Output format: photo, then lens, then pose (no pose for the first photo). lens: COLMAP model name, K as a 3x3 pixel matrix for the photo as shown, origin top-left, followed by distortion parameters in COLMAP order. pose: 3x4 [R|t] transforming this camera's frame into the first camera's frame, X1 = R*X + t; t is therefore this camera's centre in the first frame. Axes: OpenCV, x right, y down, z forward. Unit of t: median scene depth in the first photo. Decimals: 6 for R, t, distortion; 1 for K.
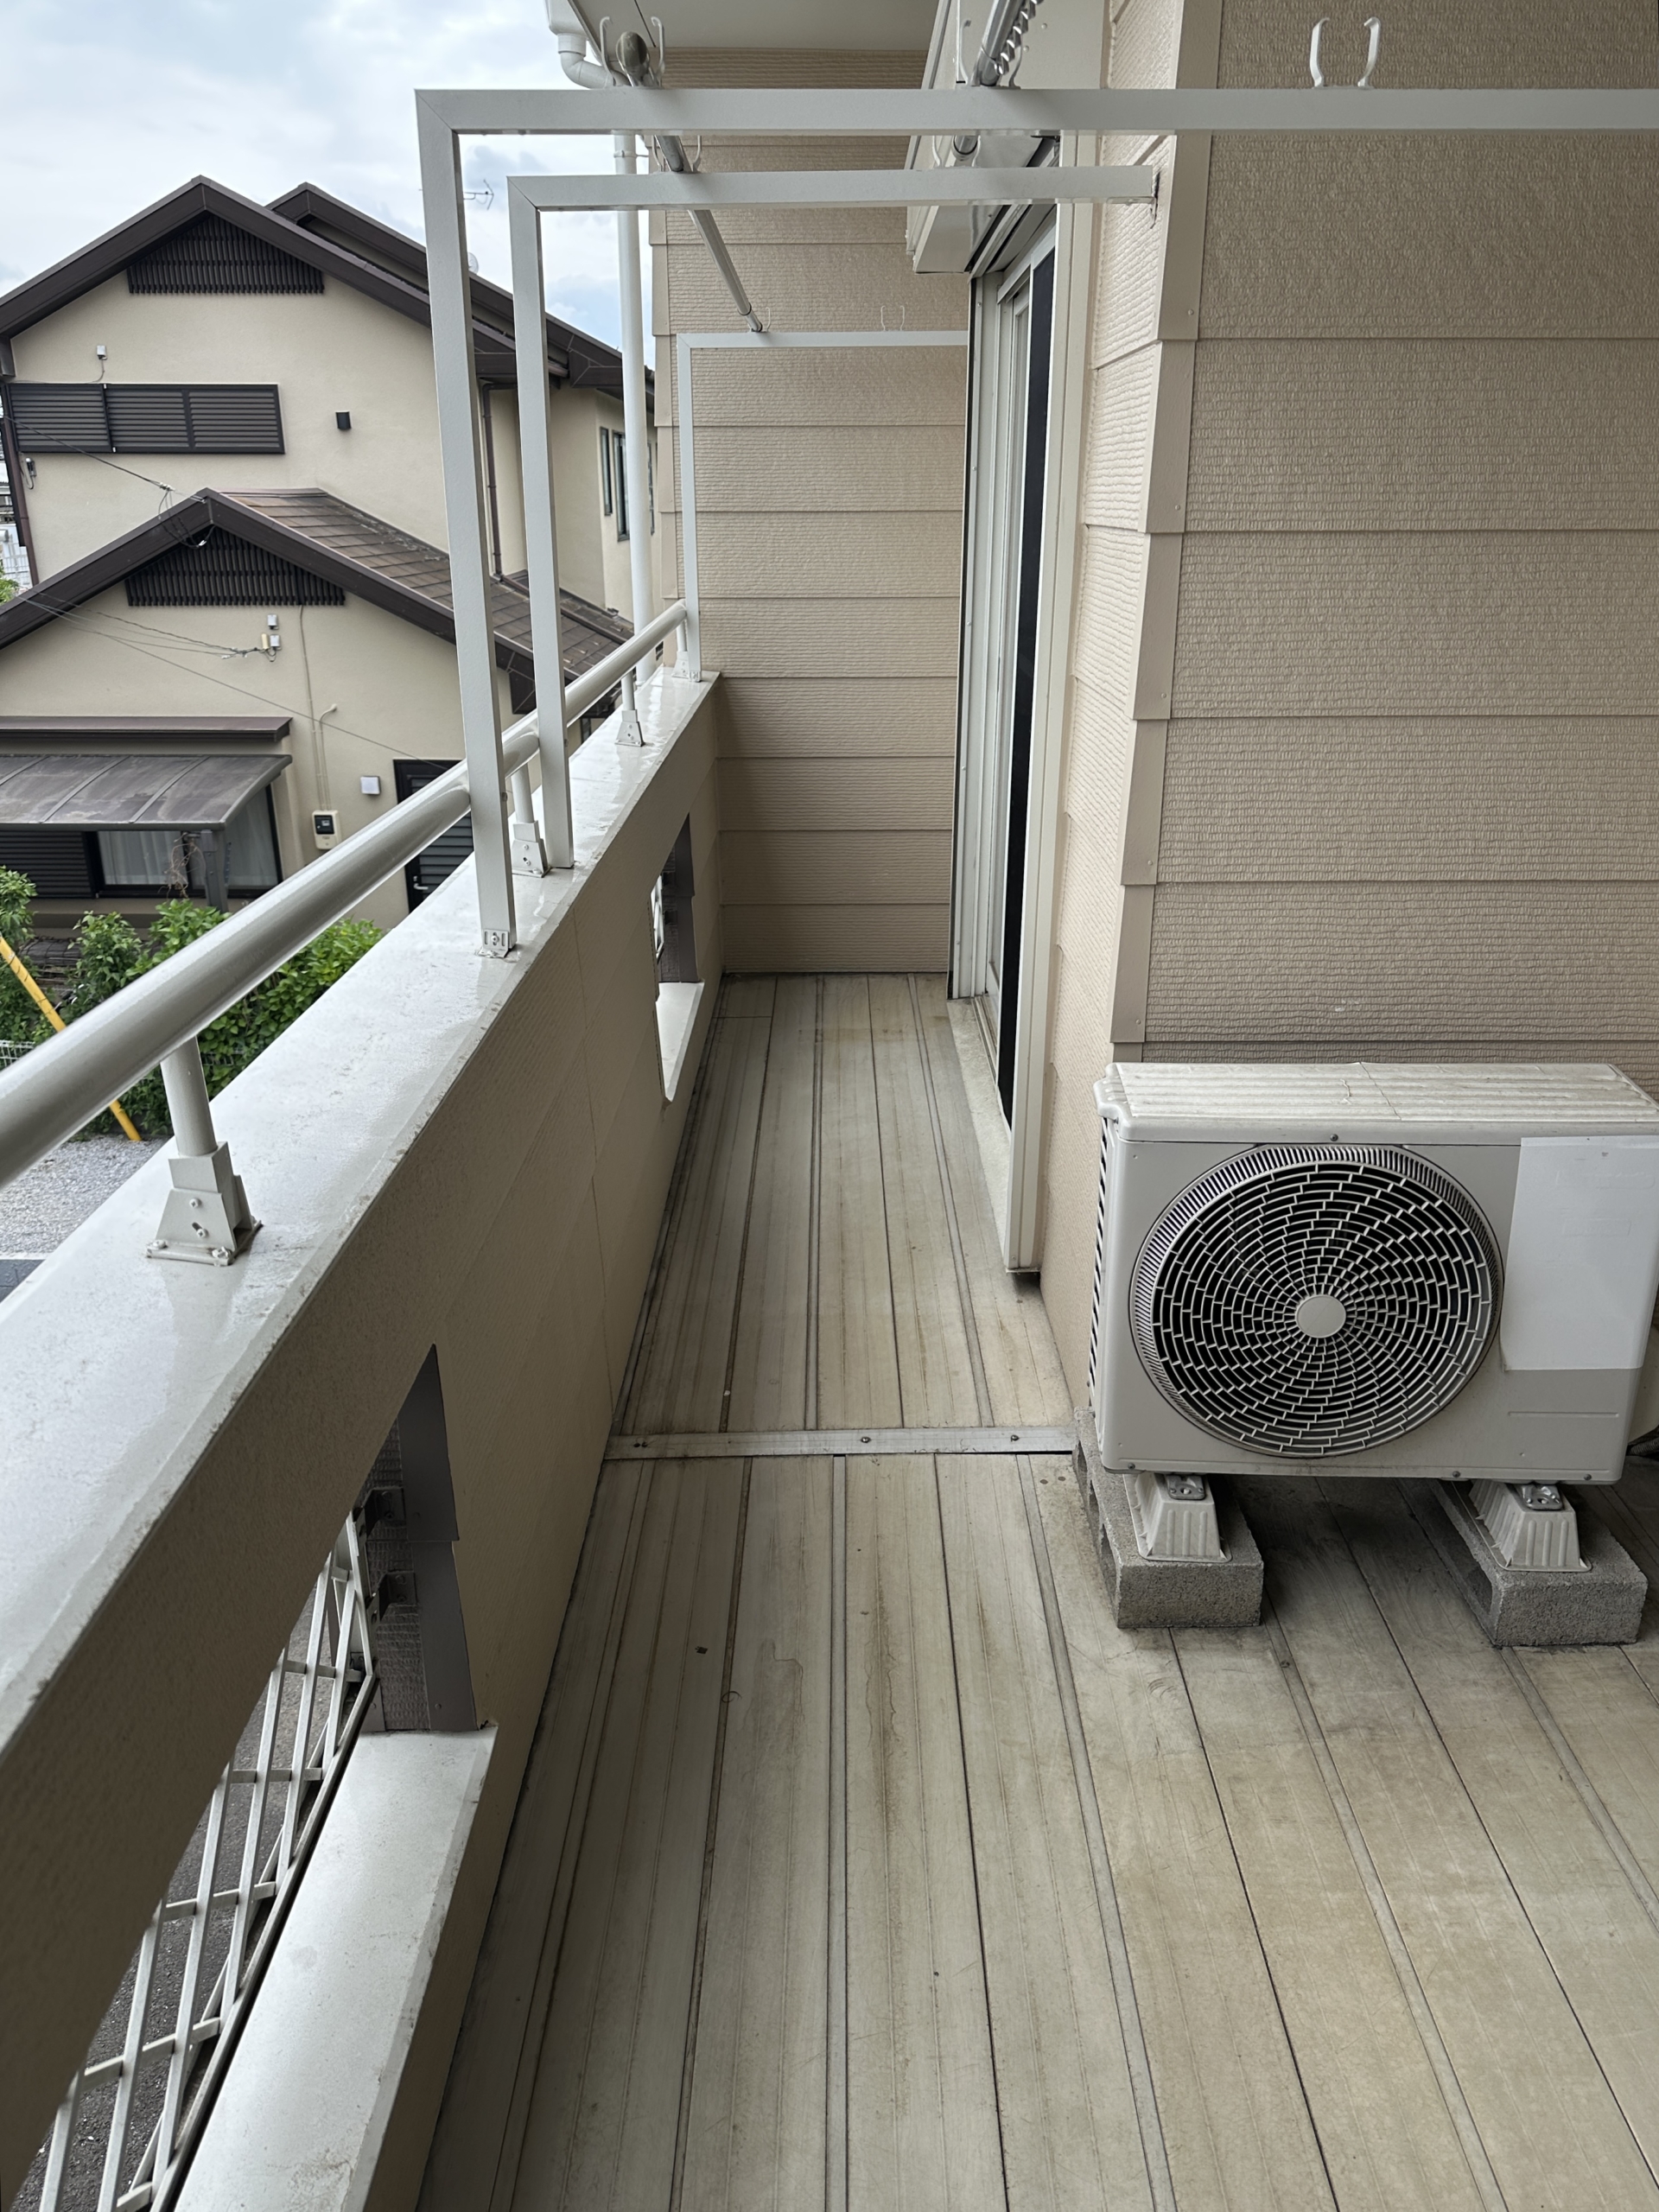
lens RADIAL K [[1606.8, 0, 829.5], [0, 1606.8, 1106.0], [0, 0, 1]] dist [0.008061, -0.003208]
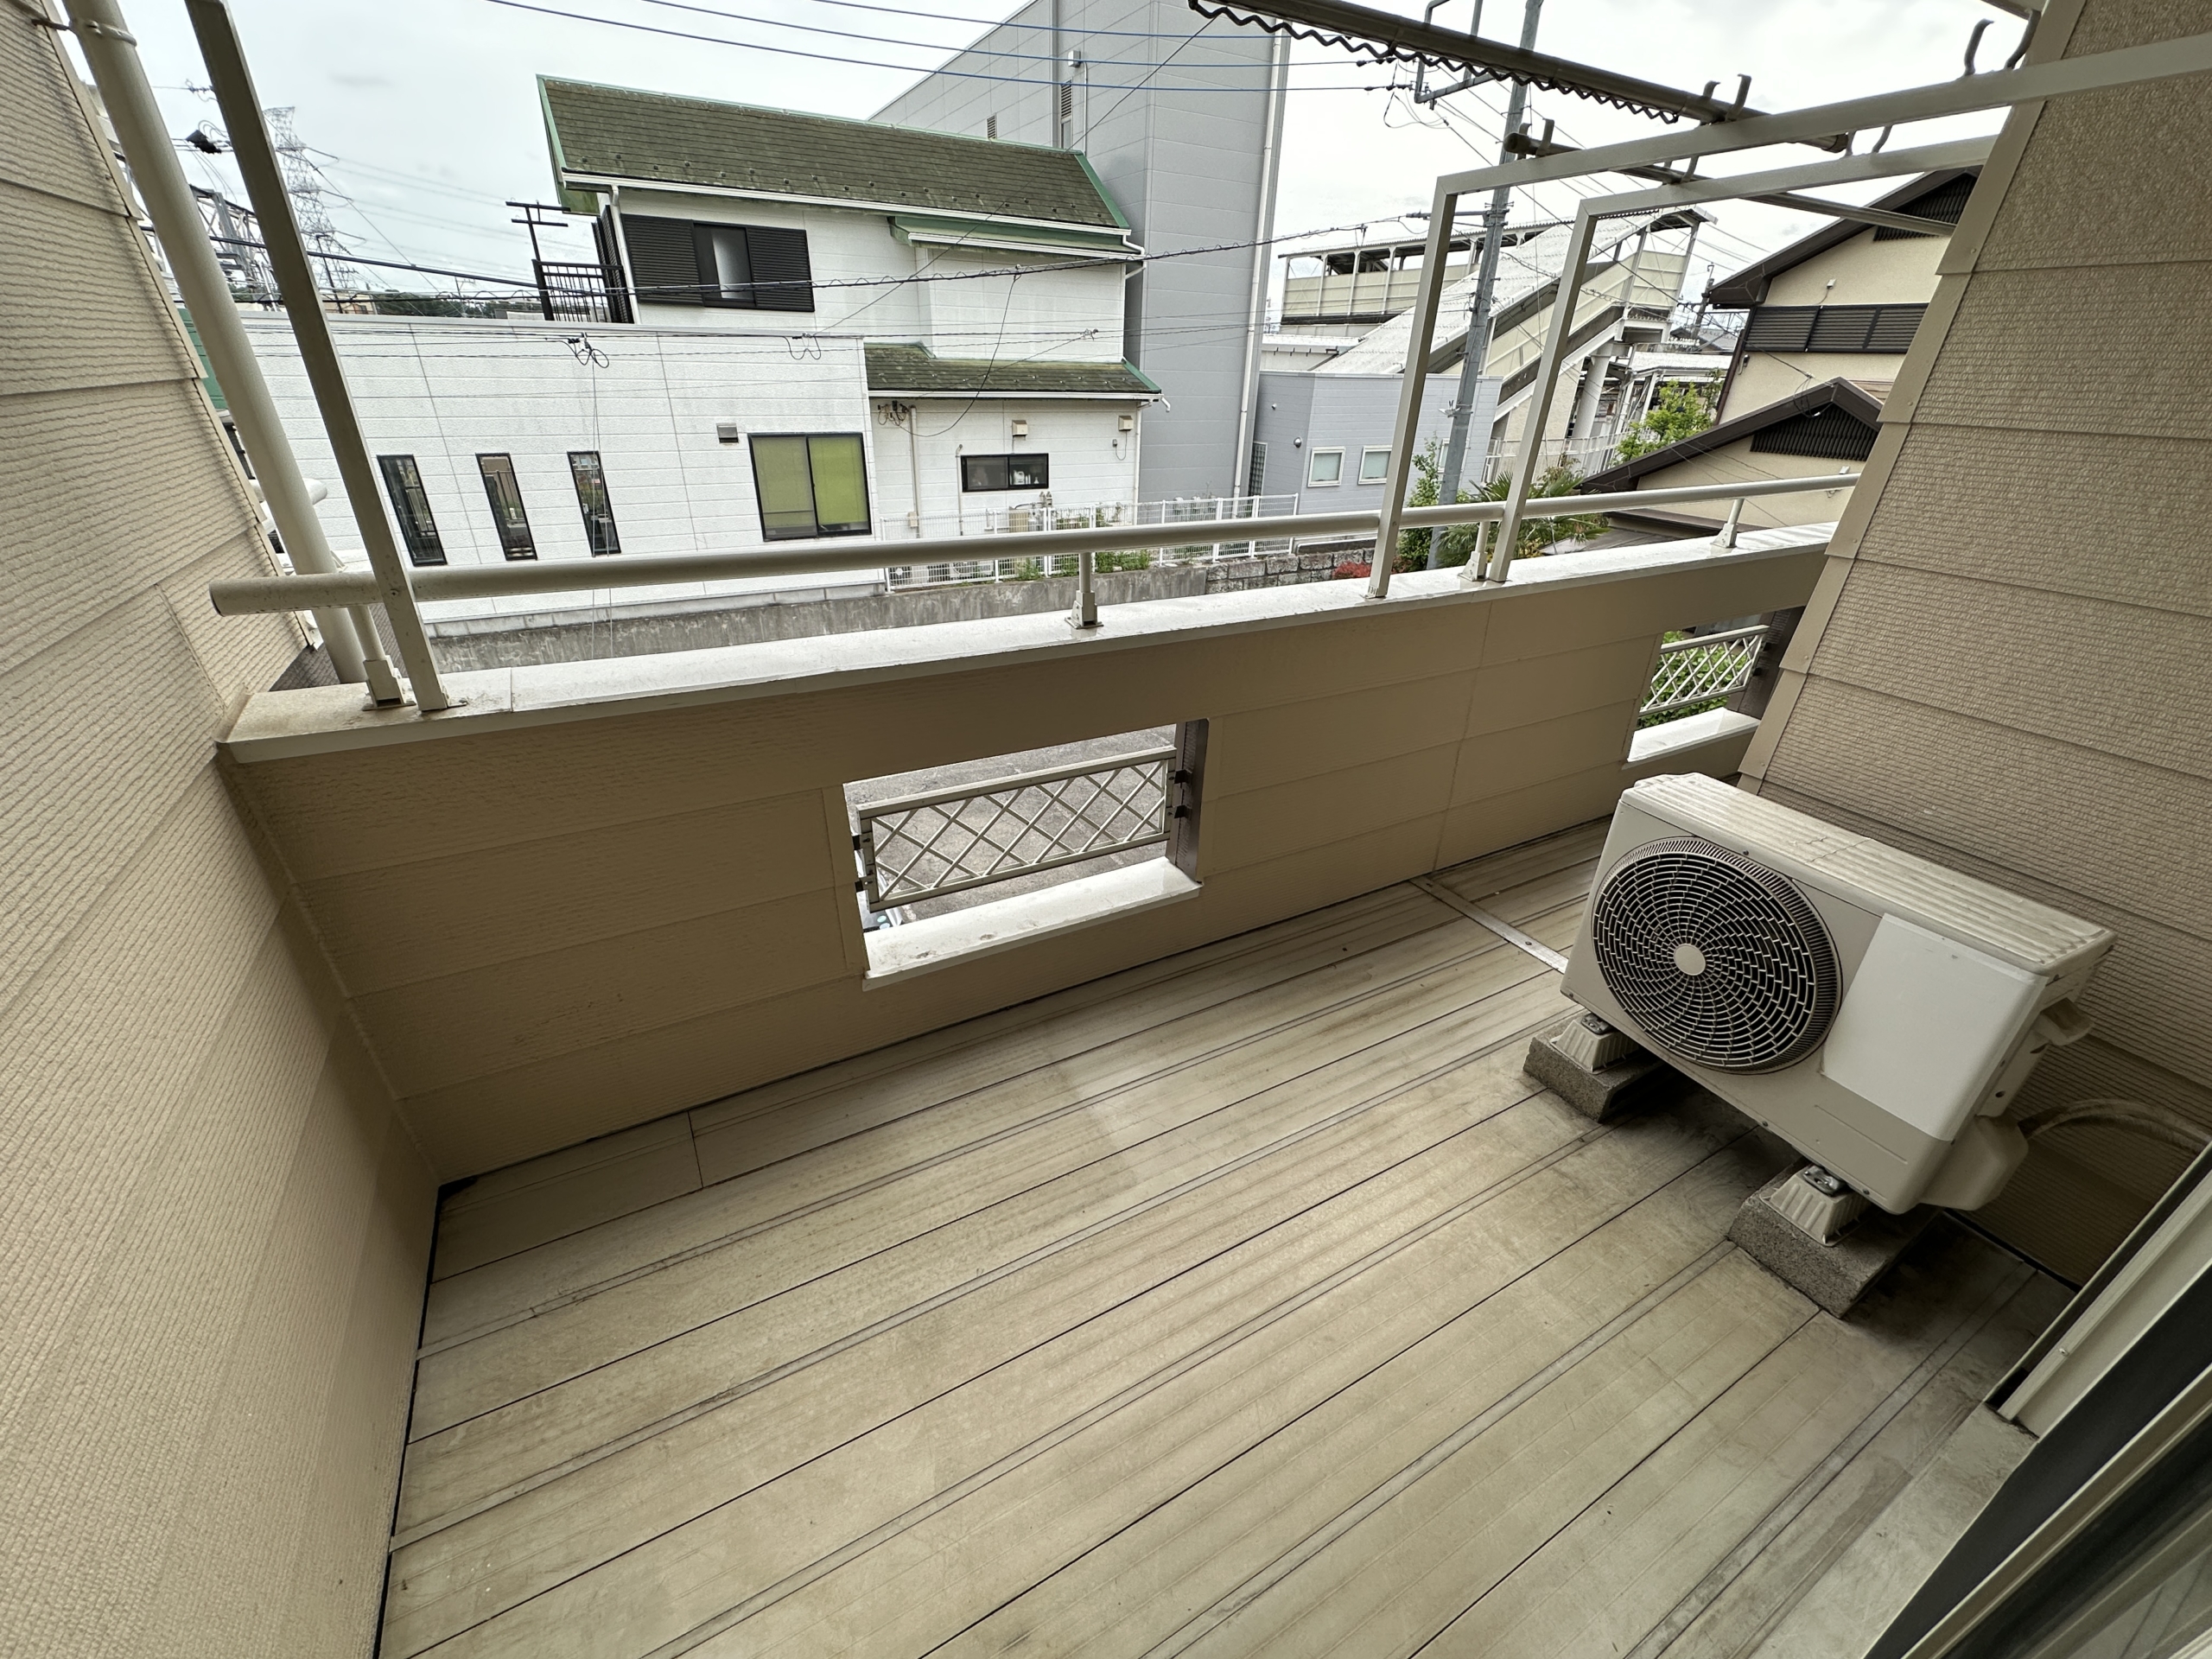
lens RADIAL K [[875.1, 0, 1106.0], [0, 875.1, 829.5], [0, 0, 1]] dist [0.000758, 0.000114]
pose [[0.486166, 0.426815, -0.762543, 0.587092], [-0.336164, 0.896804, 0.287641, -0.030377], [0.806620, 0.116498, 0.579475, 0.056140]]
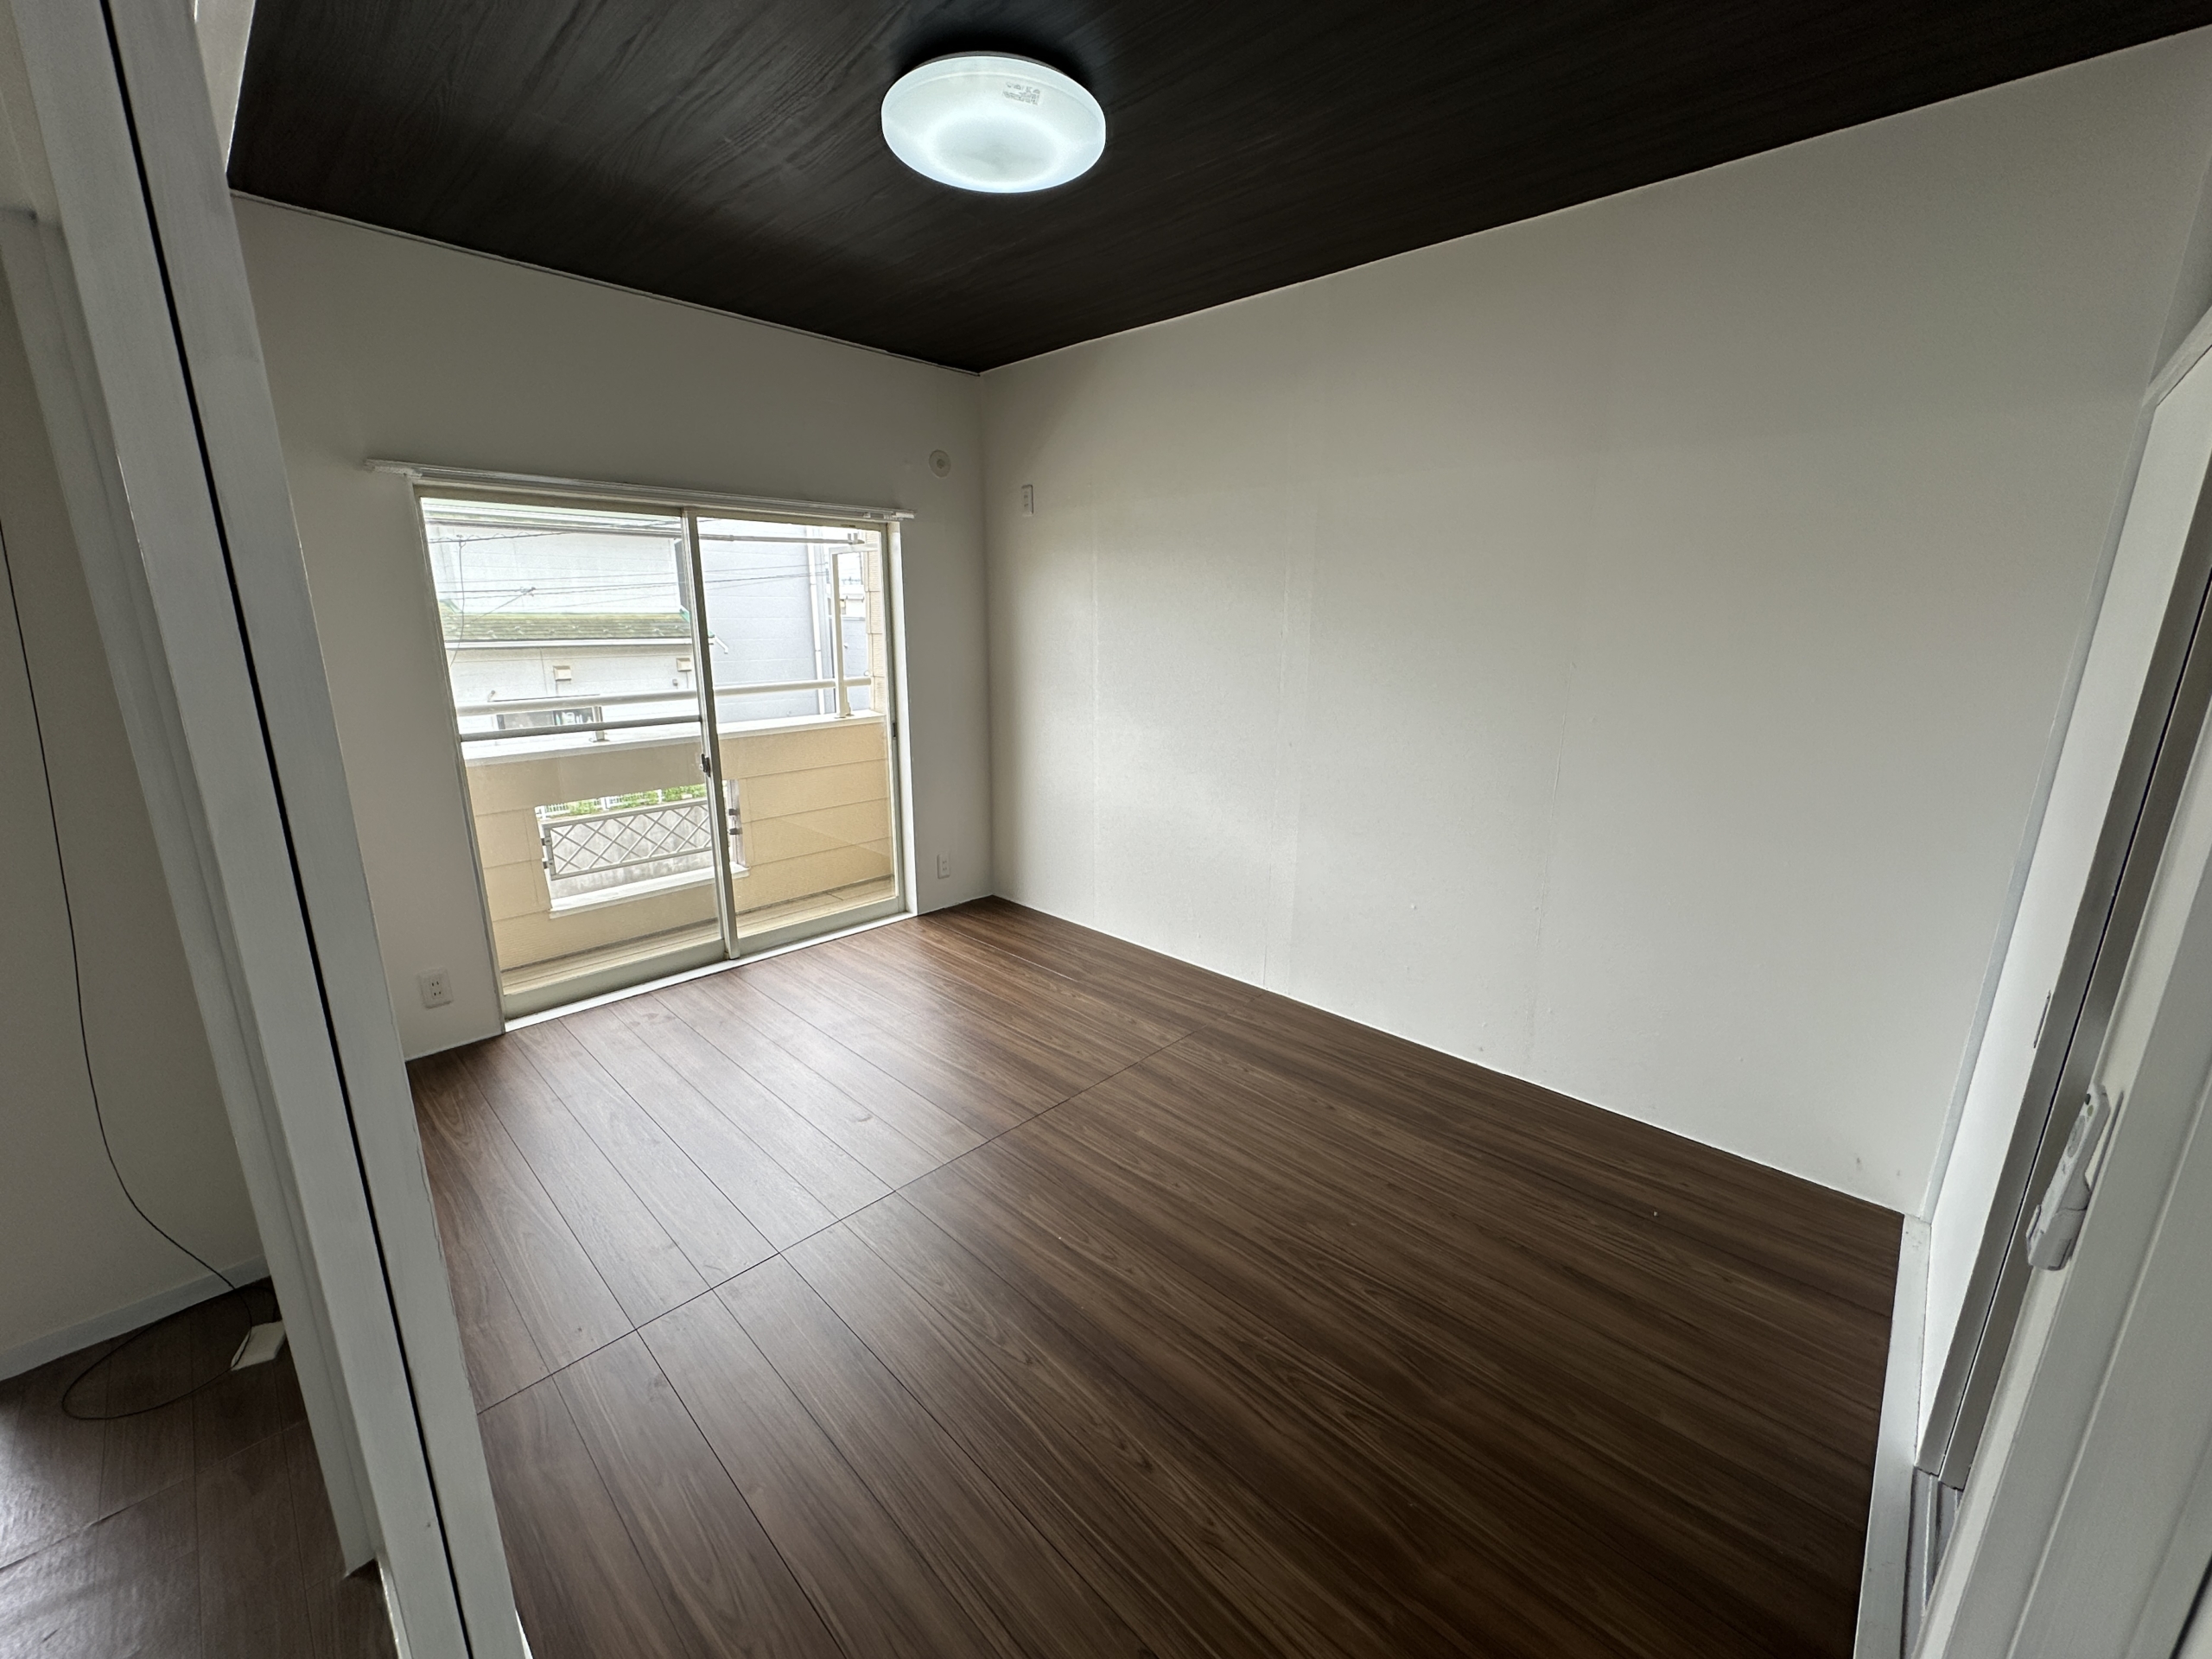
lens RADIAL K [[875.1, 0, 1106.0], [0, 875.1, 829.5], [0, 0, 1]] dist [0.000758, 0.000114]
pose [[0.827050, 0.144996, -0.543106, 1.712292], [-0.208522, 0.976362, -0.056876, 0.159874], [0.522022, 0.160289, 0.837736, -0.533905]]
